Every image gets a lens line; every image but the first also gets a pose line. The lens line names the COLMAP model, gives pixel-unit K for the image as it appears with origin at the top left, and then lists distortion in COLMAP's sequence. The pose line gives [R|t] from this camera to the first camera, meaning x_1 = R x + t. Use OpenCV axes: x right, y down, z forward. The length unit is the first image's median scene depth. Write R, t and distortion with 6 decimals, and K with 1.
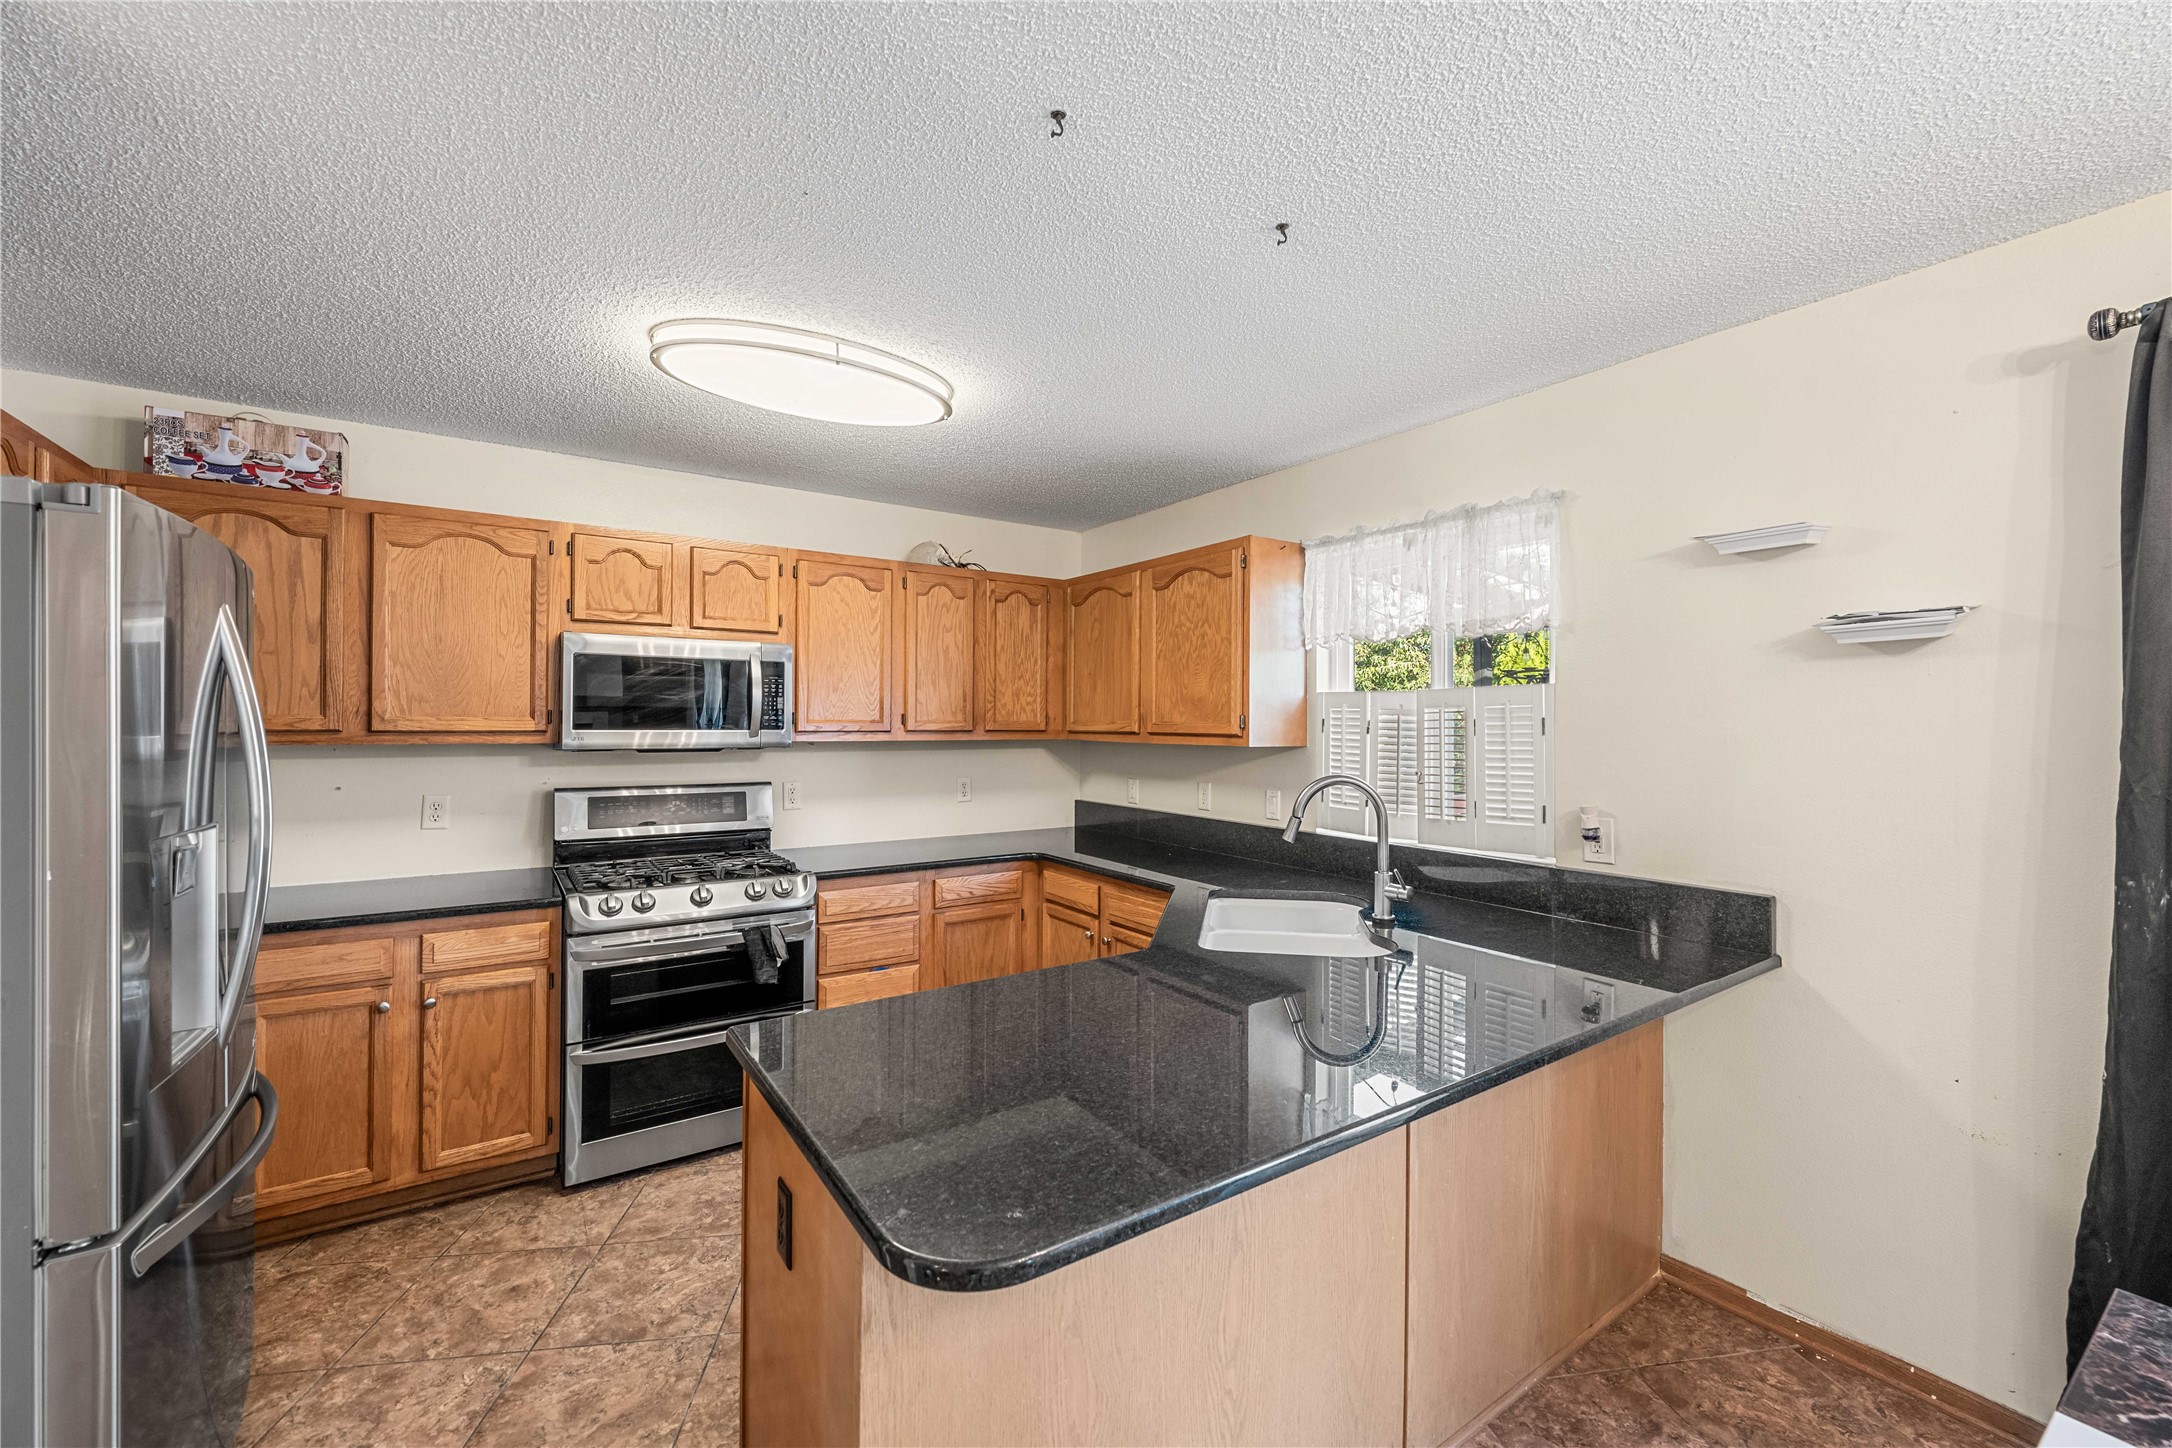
lens RADIAL K [[863.8, 0, 1093.8], [0, 863.8, 717.5], [0, 0, 1]] dist [-0.002699, -0.000522]
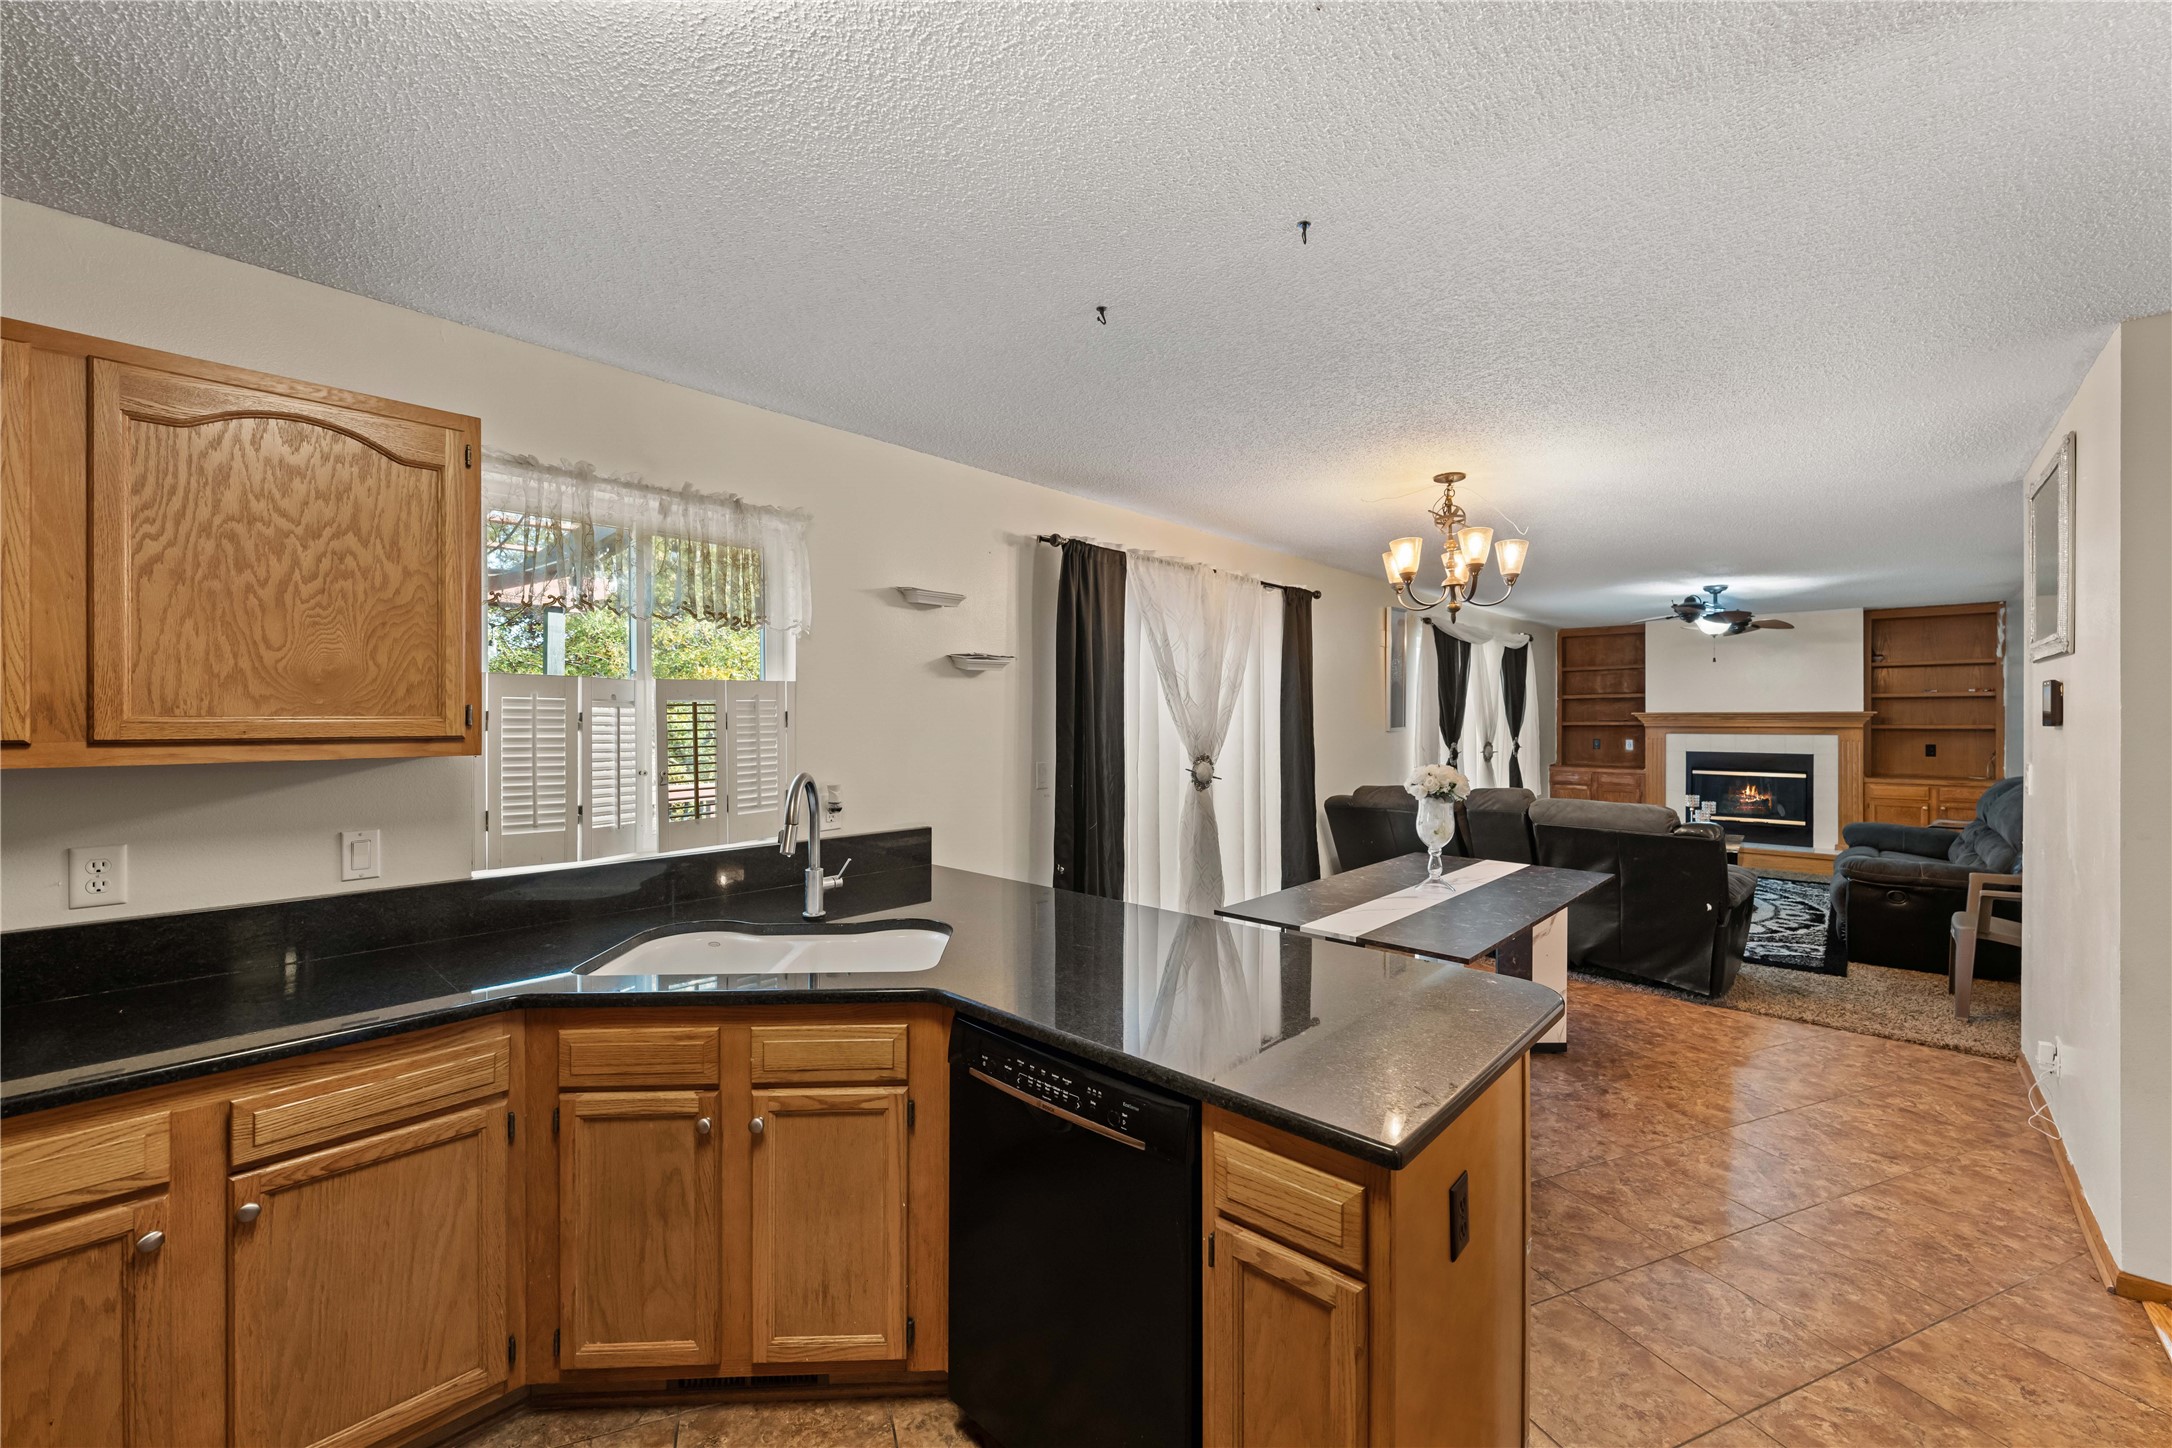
lens RADIAL K [[863.8, 0, 1087.2], [0, 863.8, 721.4], [0, 0, 1]] dist [-0.002699, -0.000522]
pose [[-0.227195, -0.009583, 0.973802, -0.509773], [-0.006280, 0.999945, 0.008375, 0.001120], [-0.973829, -0.004212, -0.227242, 0.681033]]
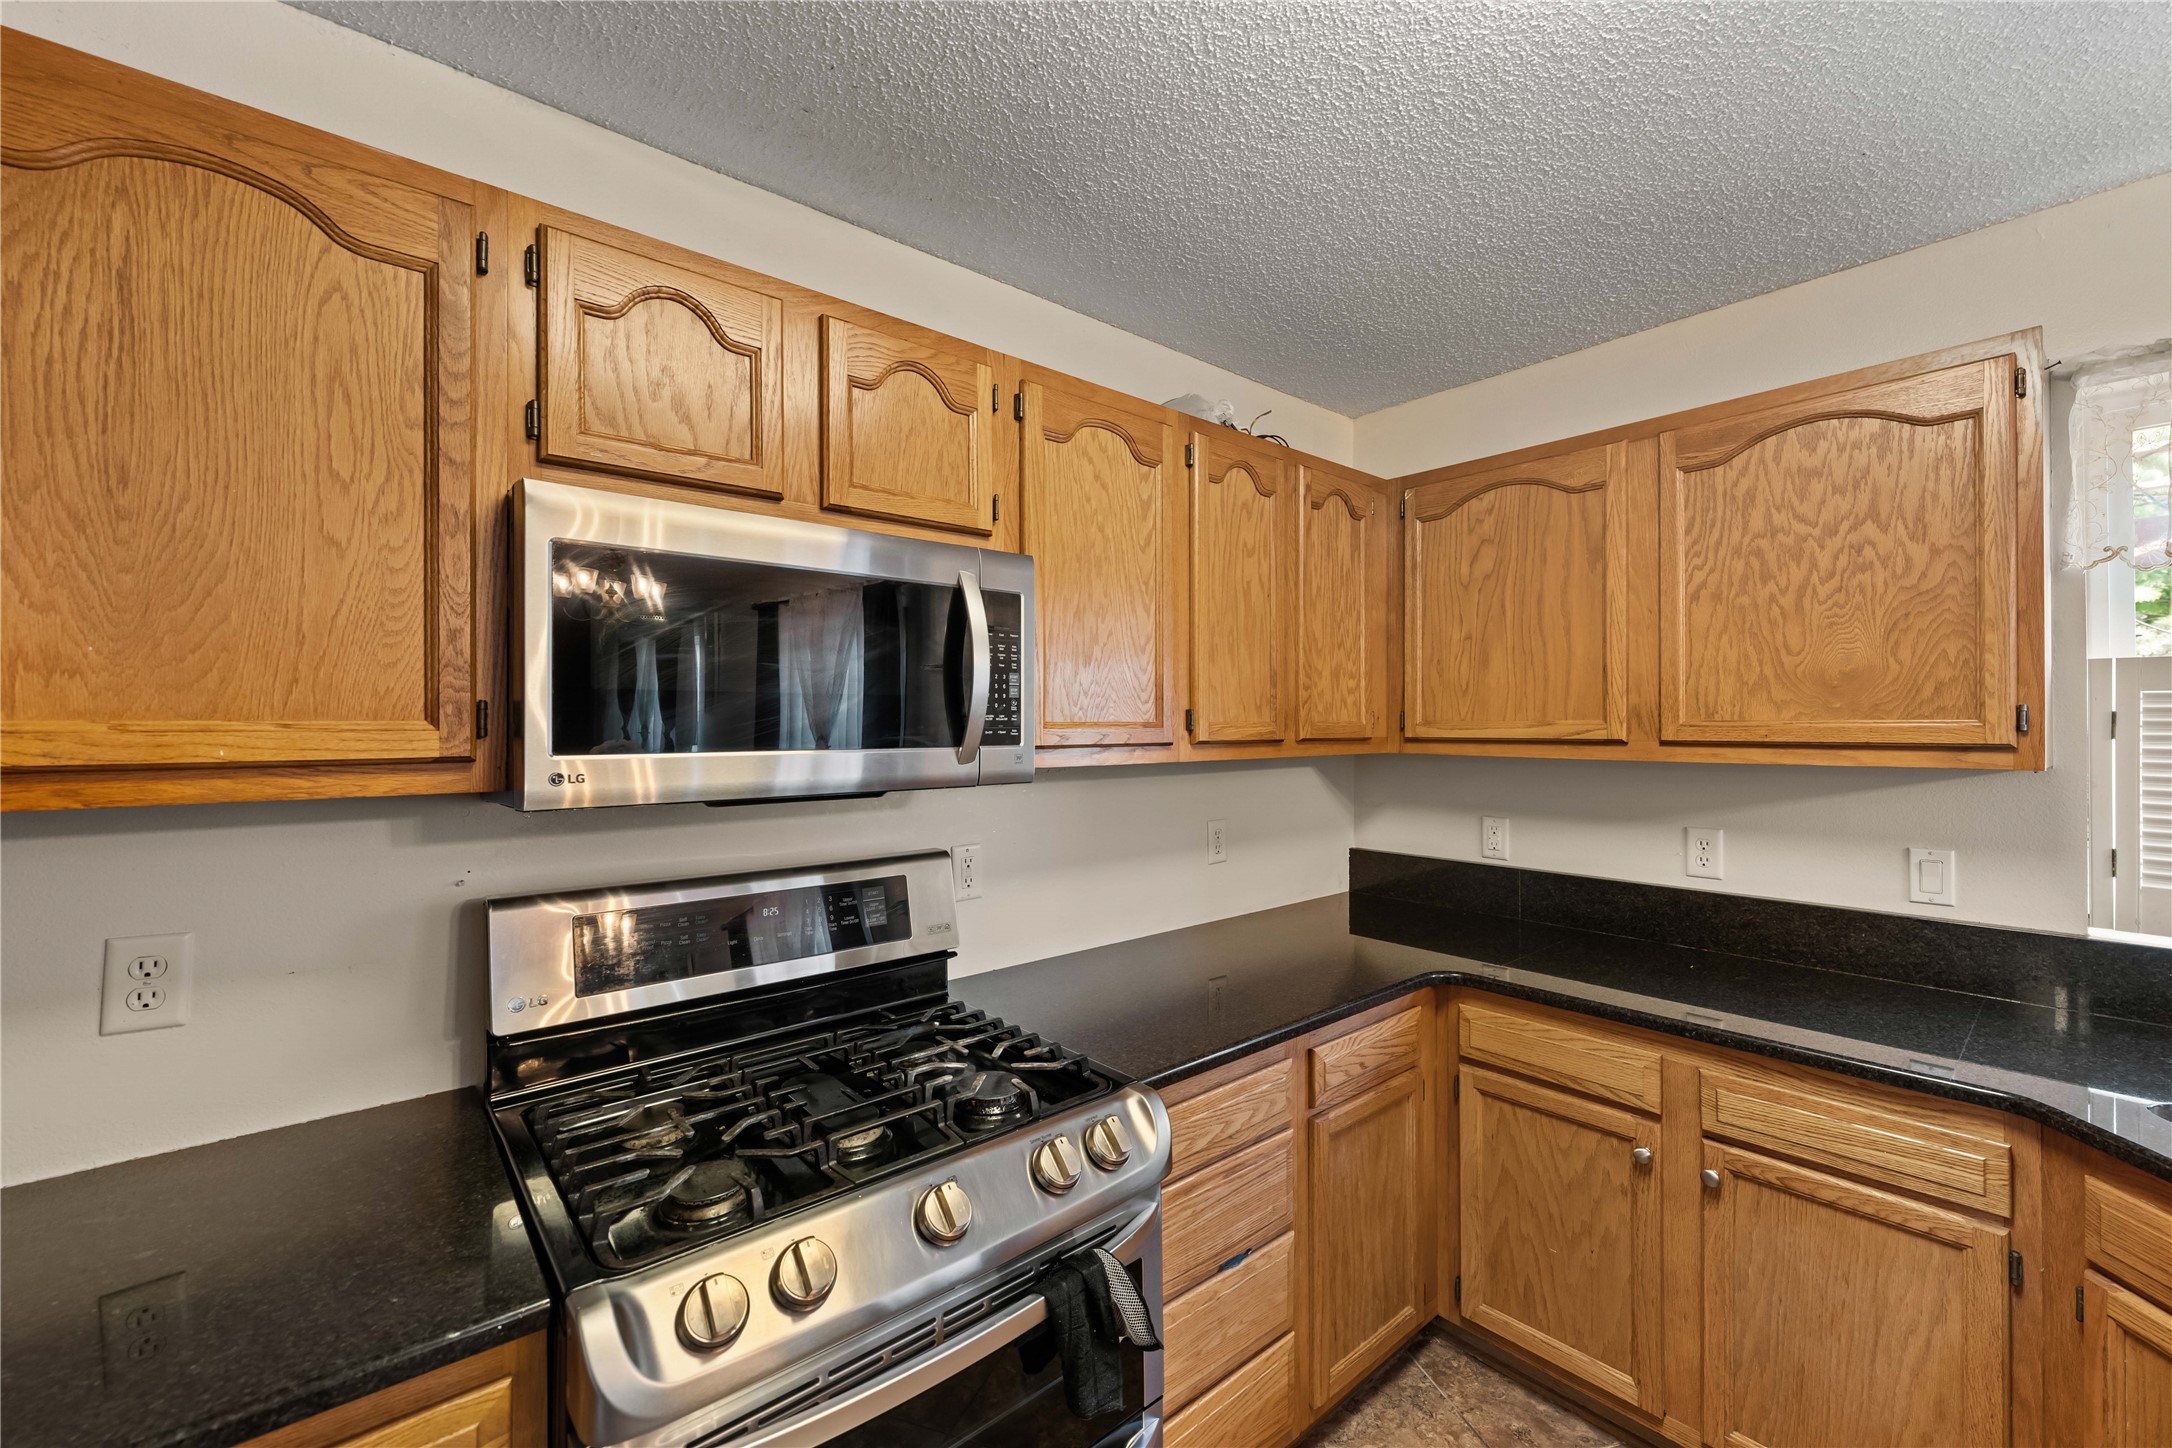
lens RADIAL K [[863.8, 0, 1085.8], [0, 863.8, 722.9], [0, 0, 1]] dist [-0.002699, -0.000522]
pose [[0.994724, -0.008526, 0.102234, -0.378793], [0.008143, 0.999958, 0.004164, 0.001218], [-0.102265, -0.003310, 0.994752, 0.559582]]
